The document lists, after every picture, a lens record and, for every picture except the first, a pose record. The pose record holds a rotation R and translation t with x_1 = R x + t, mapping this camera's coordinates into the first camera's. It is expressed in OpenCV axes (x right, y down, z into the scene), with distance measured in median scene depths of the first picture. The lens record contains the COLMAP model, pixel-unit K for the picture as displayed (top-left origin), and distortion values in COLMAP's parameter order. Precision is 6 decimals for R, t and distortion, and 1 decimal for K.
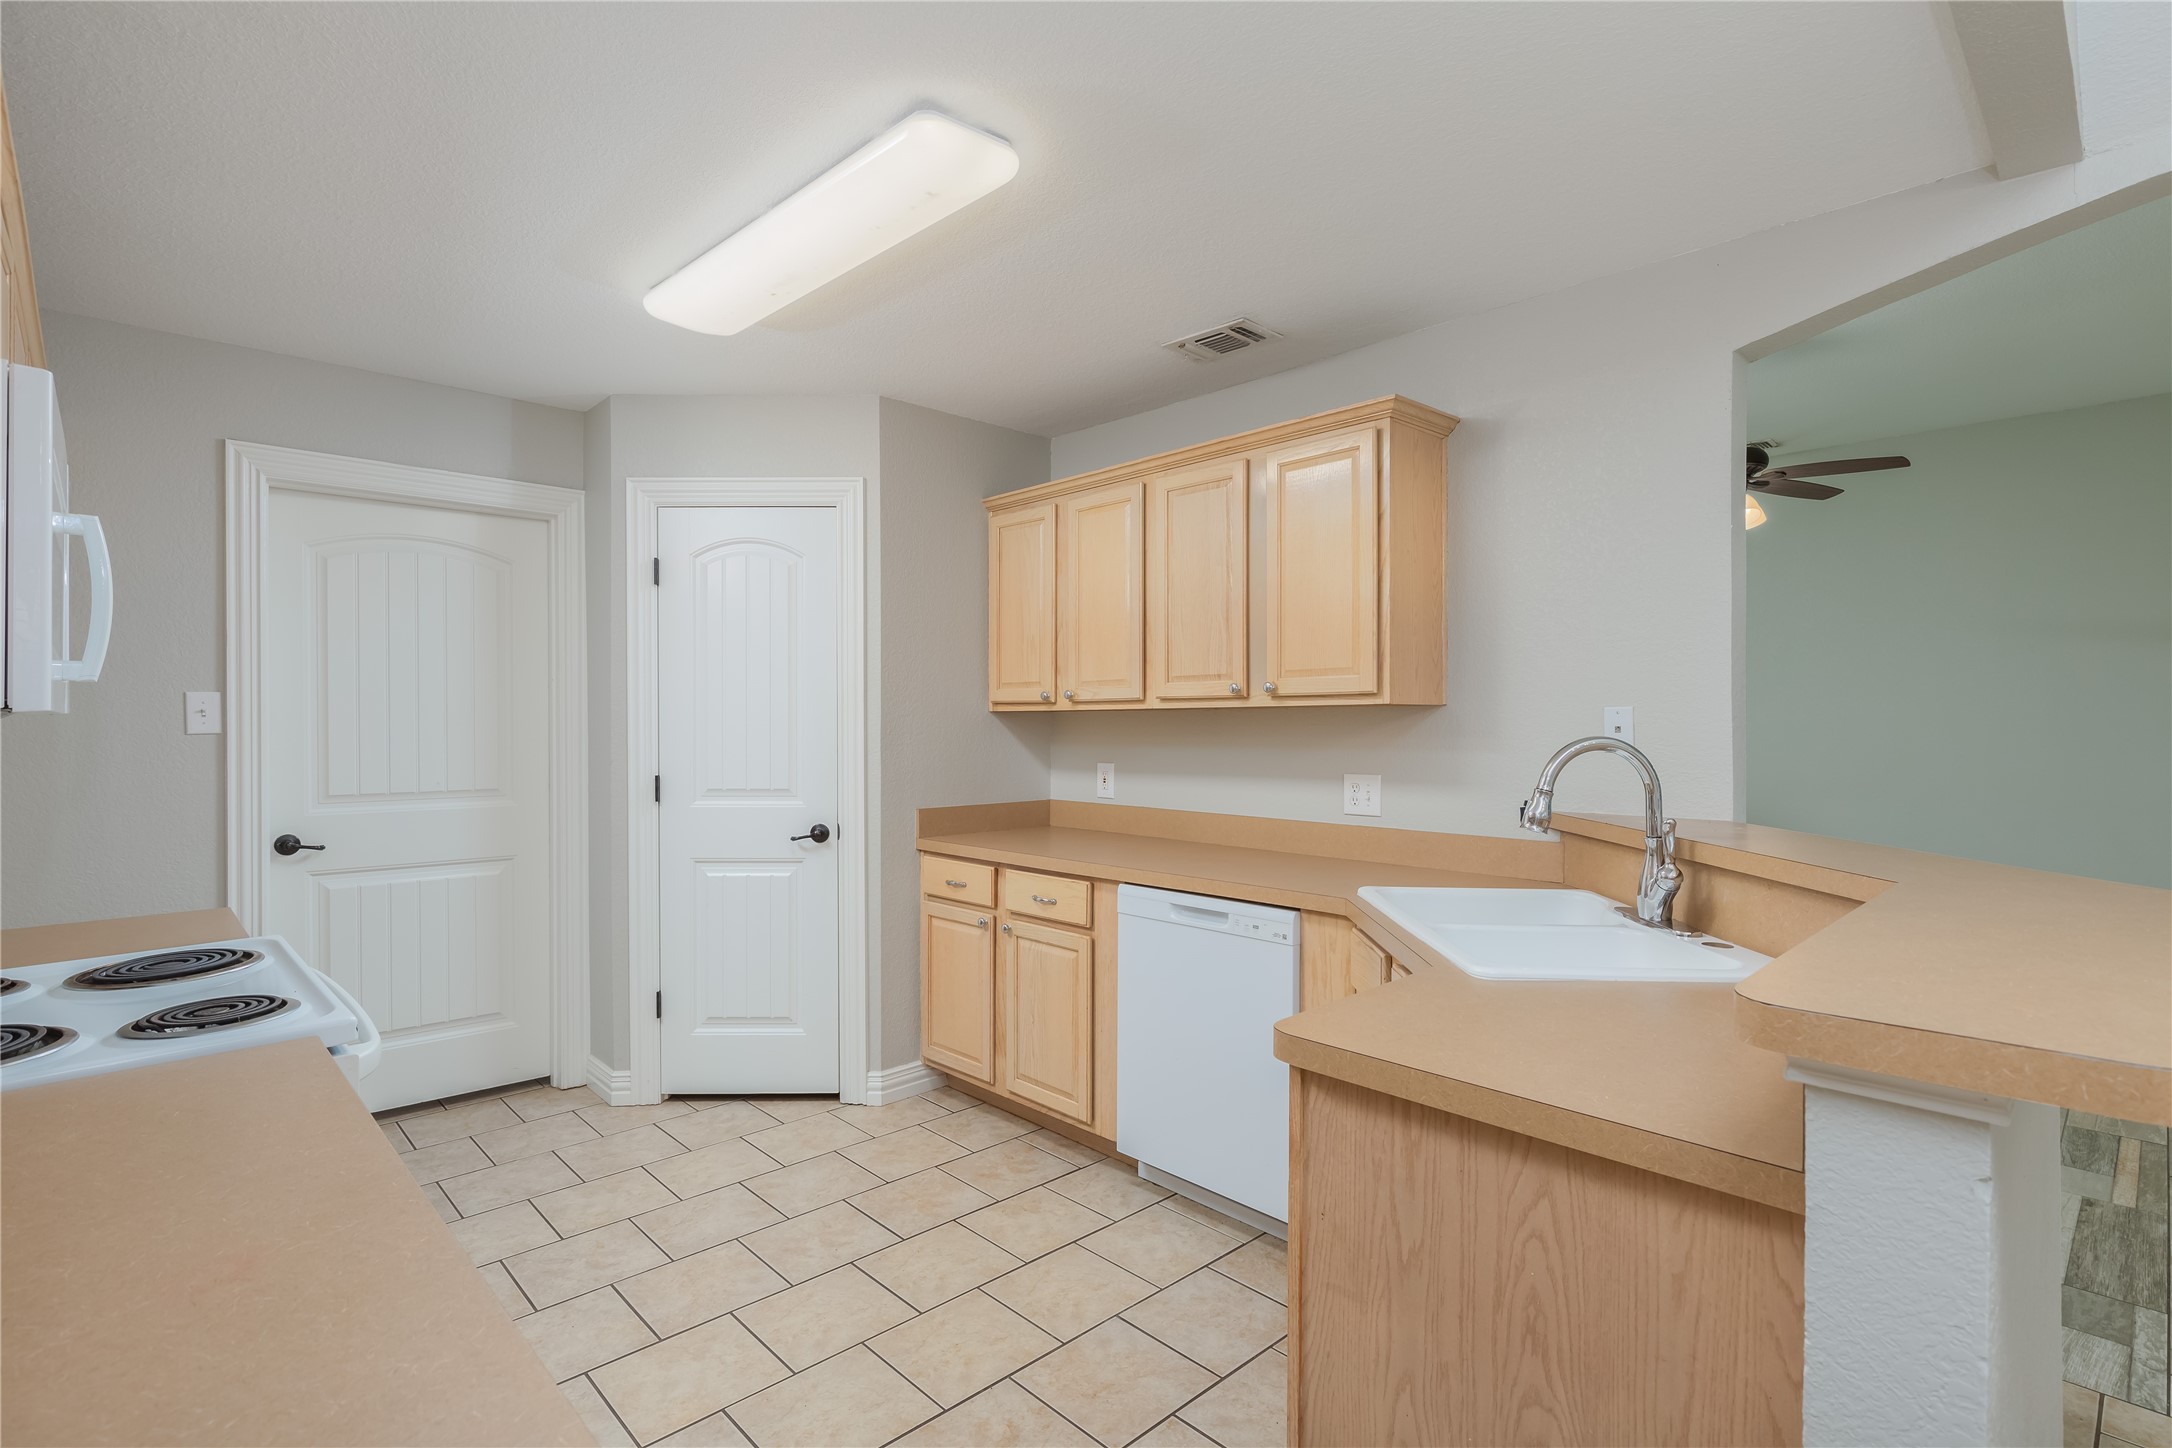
lens RADIAL K [[1026.4, 0, 1086.0], [0, 1026.4, 724.0], [0, 0, 1]] dist [0.001925, 0.000105]
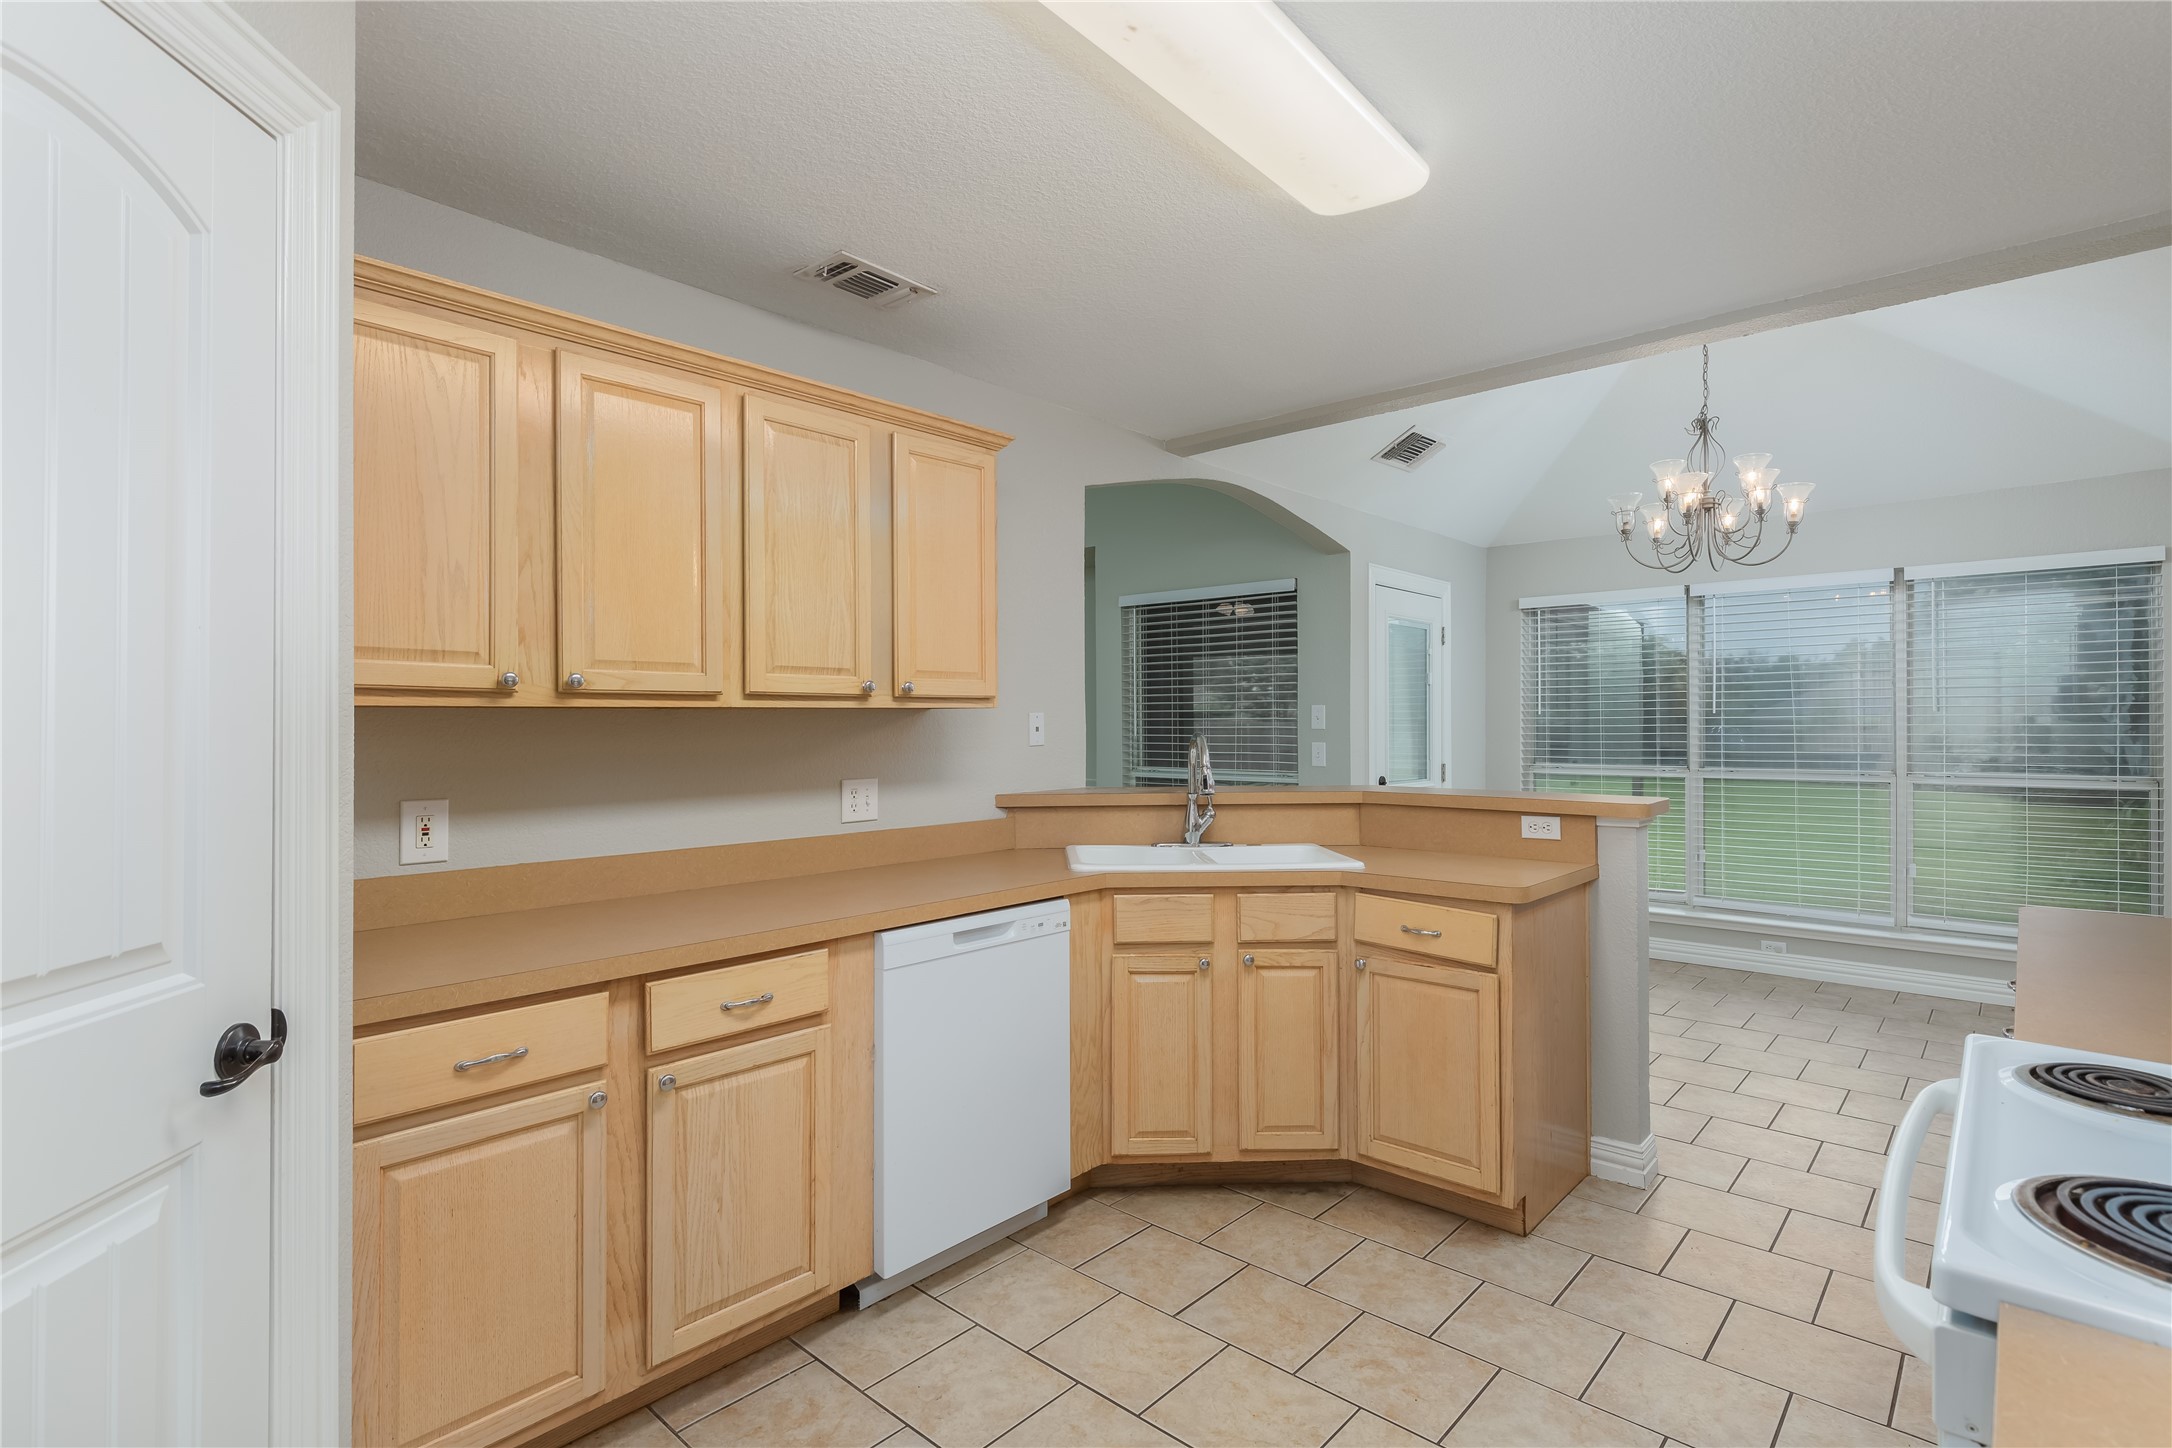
lens RADIAL K [[1045.8, 0, 1103.5], [0, 1045.8, 713.4], [0, 0, 1]] dist [0.003315, 0.000288]
pose [[-0.081215, 0.008674, 0.996659, -0.725253], [0.003825, 0.999957, -0.008391, -0.003784], [-0.996689, 0.003131, -0.081244, 0.842484]]
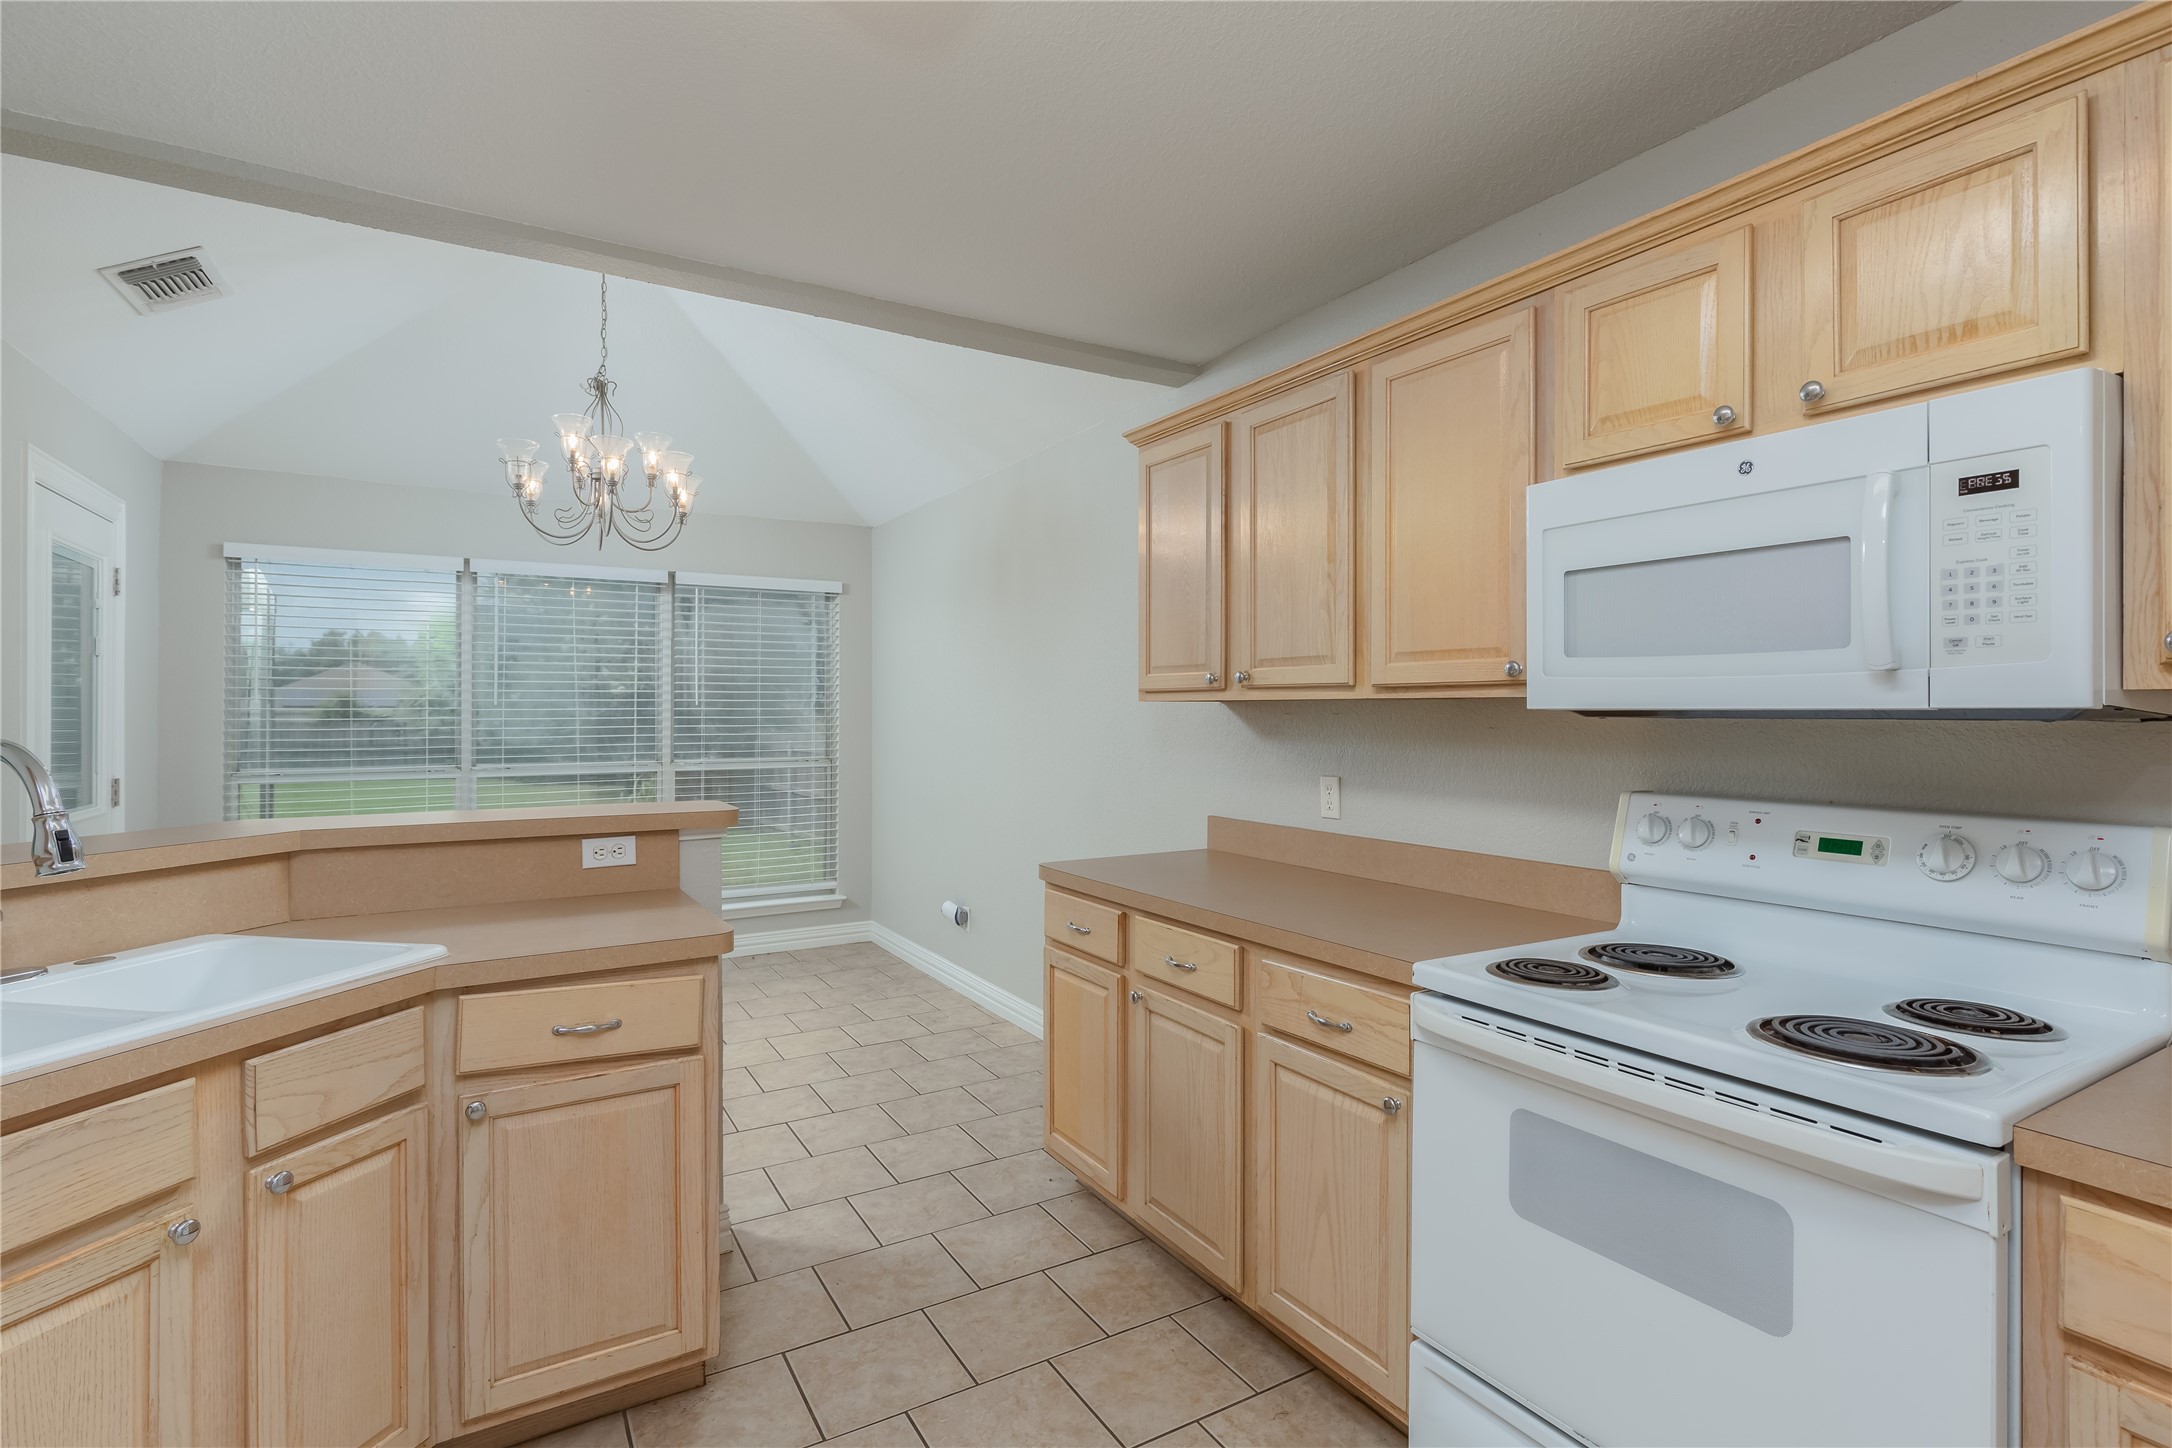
lens RADIAL K [[1036.4, 0, 1088.8], [0, 1036.4, 707.6], [0, 0, 1]] dist [0.001616, -0.000687]
pose [[-0.977471, 0.001590, 0.211062, -0.267798], [0.001140, 0.999997, -0.002253, -0.006016], [-0.211064, -0.001962, -0.977470, 1.019810]]
